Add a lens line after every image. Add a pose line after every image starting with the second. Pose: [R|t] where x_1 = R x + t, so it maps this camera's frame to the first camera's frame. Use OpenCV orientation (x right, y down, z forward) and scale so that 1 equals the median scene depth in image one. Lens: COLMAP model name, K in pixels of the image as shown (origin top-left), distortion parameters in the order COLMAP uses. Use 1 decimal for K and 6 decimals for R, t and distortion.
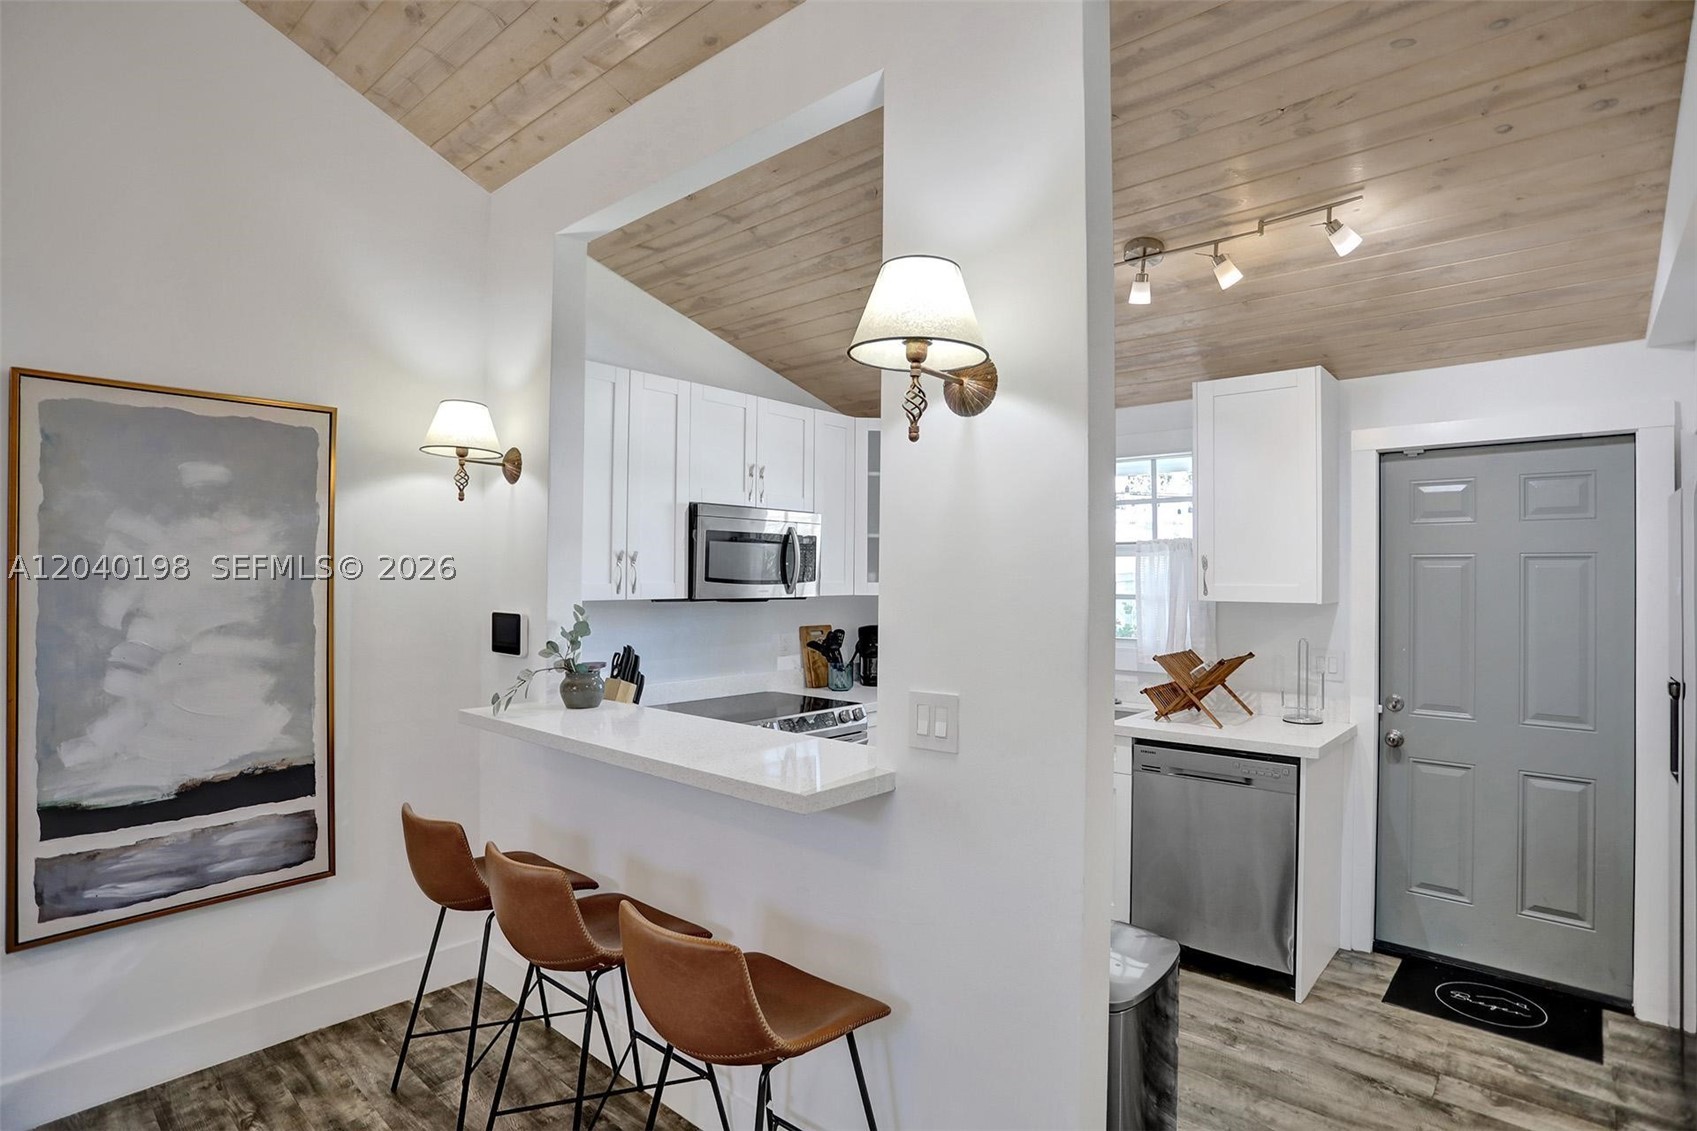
lens RADIAL K [[858.3, 0, 854.2], [0, 858.3, 550.7], [0, 0, 1]] dist [-0.074453, 0.032547]
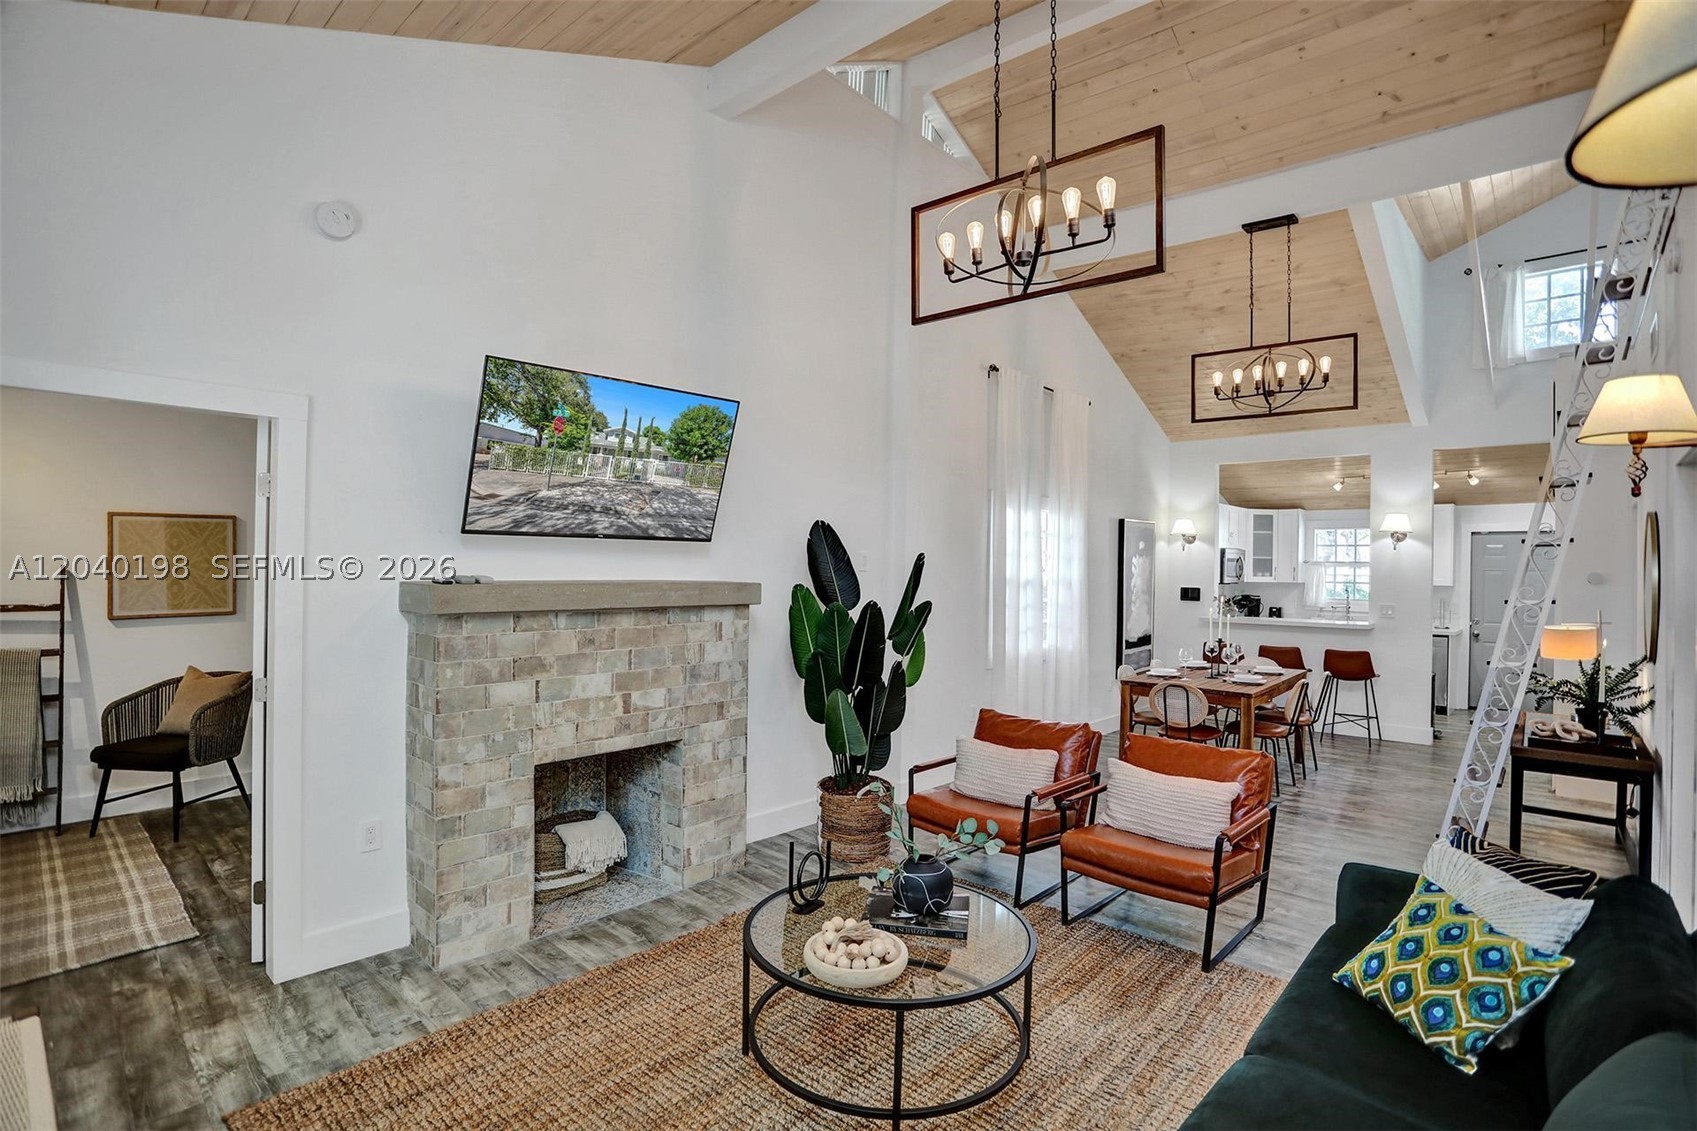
lens RADIAL K [[829.0, 0, 844.7], [0, 829.0, 550.7], [0, 0, 1]] dist [-0.068246, 0.028317]
pose [[0.999745, 0.005852, -0.021821, -1.650880], [-0.005483, 0.999842, 0.016918, -0.104696], [0.021916, -0.016794, 0.999619, -2.030840]]
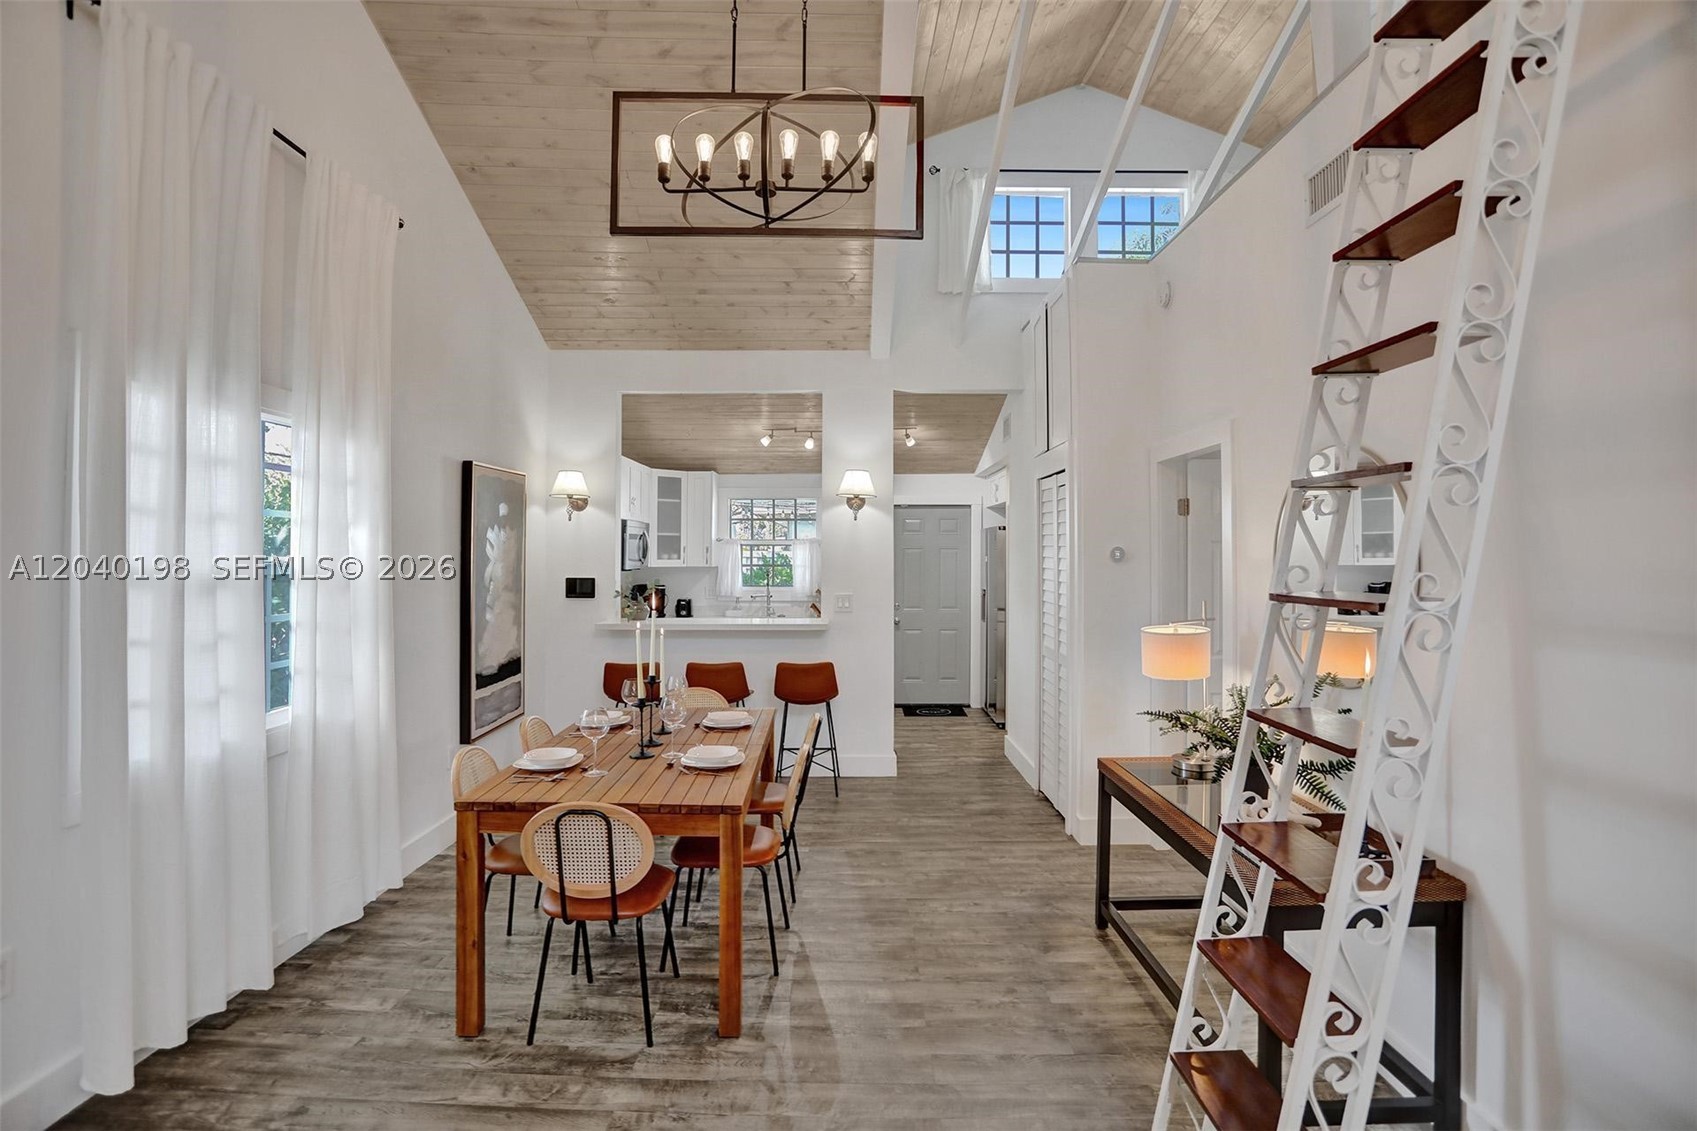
lens RADIAL K [[829.0, 0, 844.7], [0, 829.0, 550.7], [0, 0, 1]] dist [-0.068246, 0.028317]
pose [[0.755380, -0.003466, 0.655278, -1.253992], [-0.017842, 0.999506, 0.025854, -0.051834], [-0.655044, -0.031221, 0.754946, -0.882433]]
